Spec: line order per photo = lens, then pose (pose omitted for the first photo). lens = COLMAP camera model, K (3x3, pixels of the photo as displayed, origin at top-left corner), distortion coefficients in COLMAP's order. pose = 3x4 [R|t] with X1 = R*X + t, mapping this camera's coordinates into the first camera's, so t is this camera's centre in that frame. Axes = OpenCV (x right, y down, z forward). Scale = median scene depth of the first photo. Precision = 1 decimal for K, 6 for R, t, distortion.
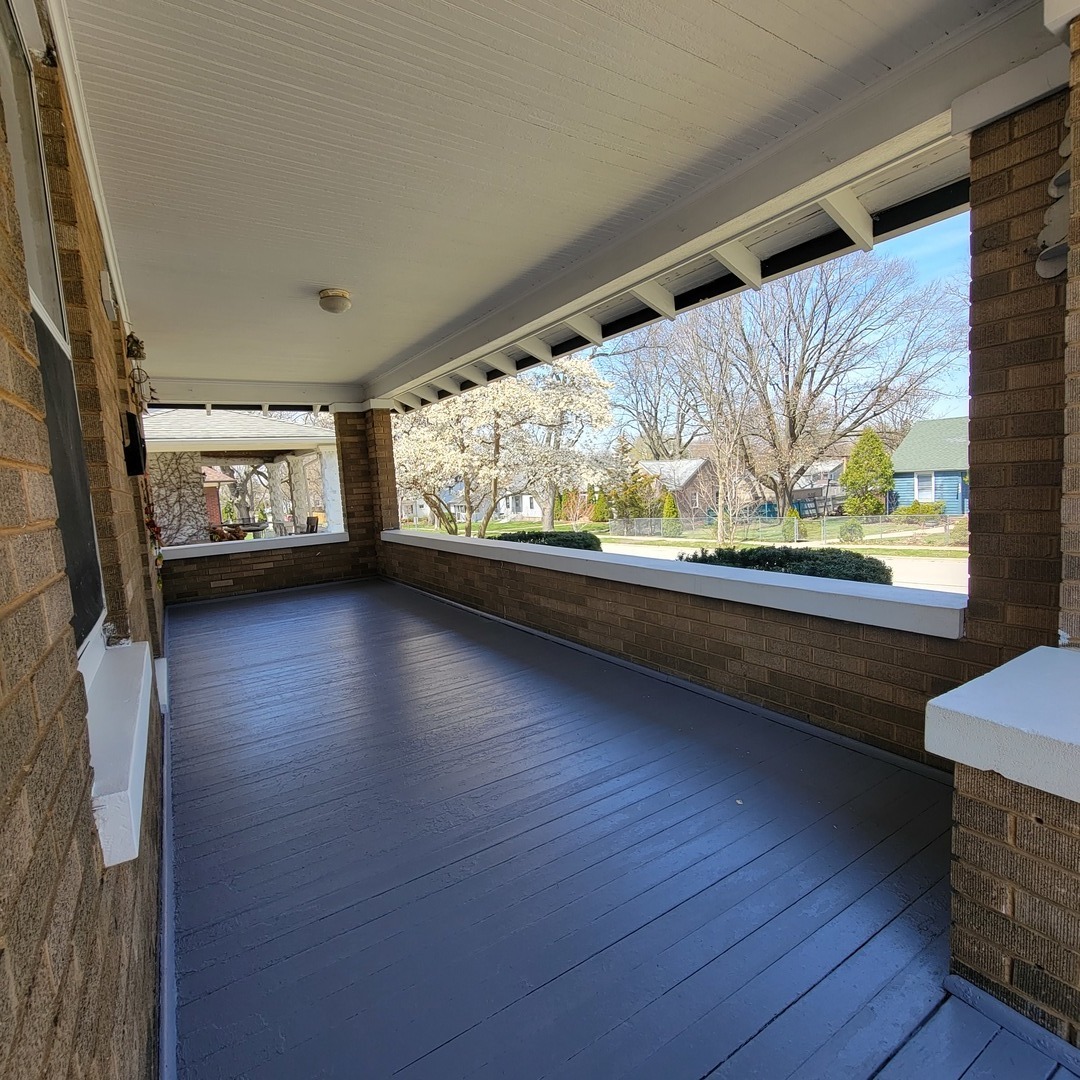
lens RADIAL K [[587.3, 0, 540.0], [0, 587.3, 540.0], [0, 0, 1]] dist [-0.004787, -0.000263]
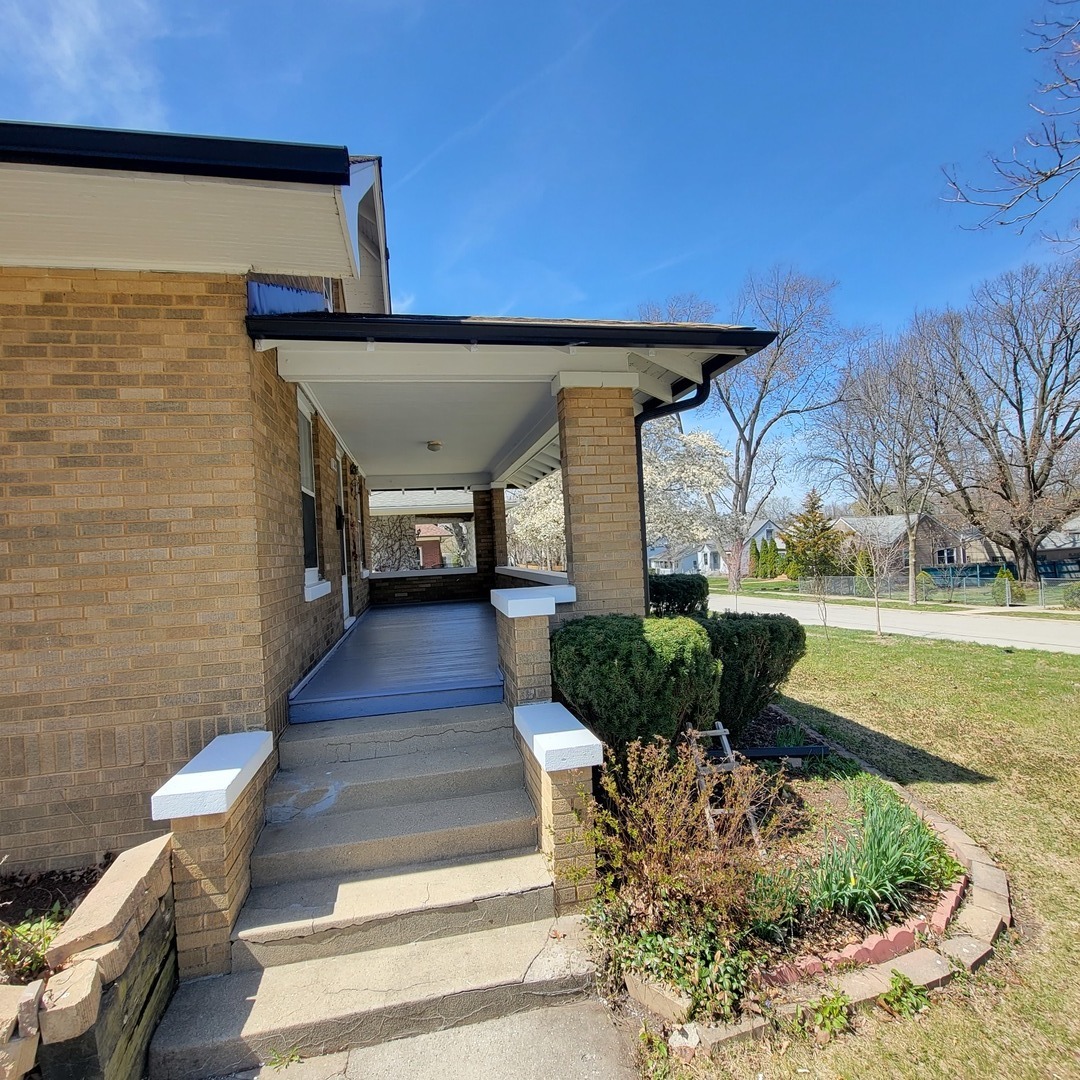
lens RADIAL K [[587.3, 0, 540.0], [0, 587.3, 540.0], [0, 0, 1]] dist [-0.004787, -0.000263]
pose [[0.935971, 0.005740, -0.352031, 0.213501], [-0.039492, 0.995269, -0.088771, 0.026665], [0.349856, 0.096989, 0.931769, -0.223569]]
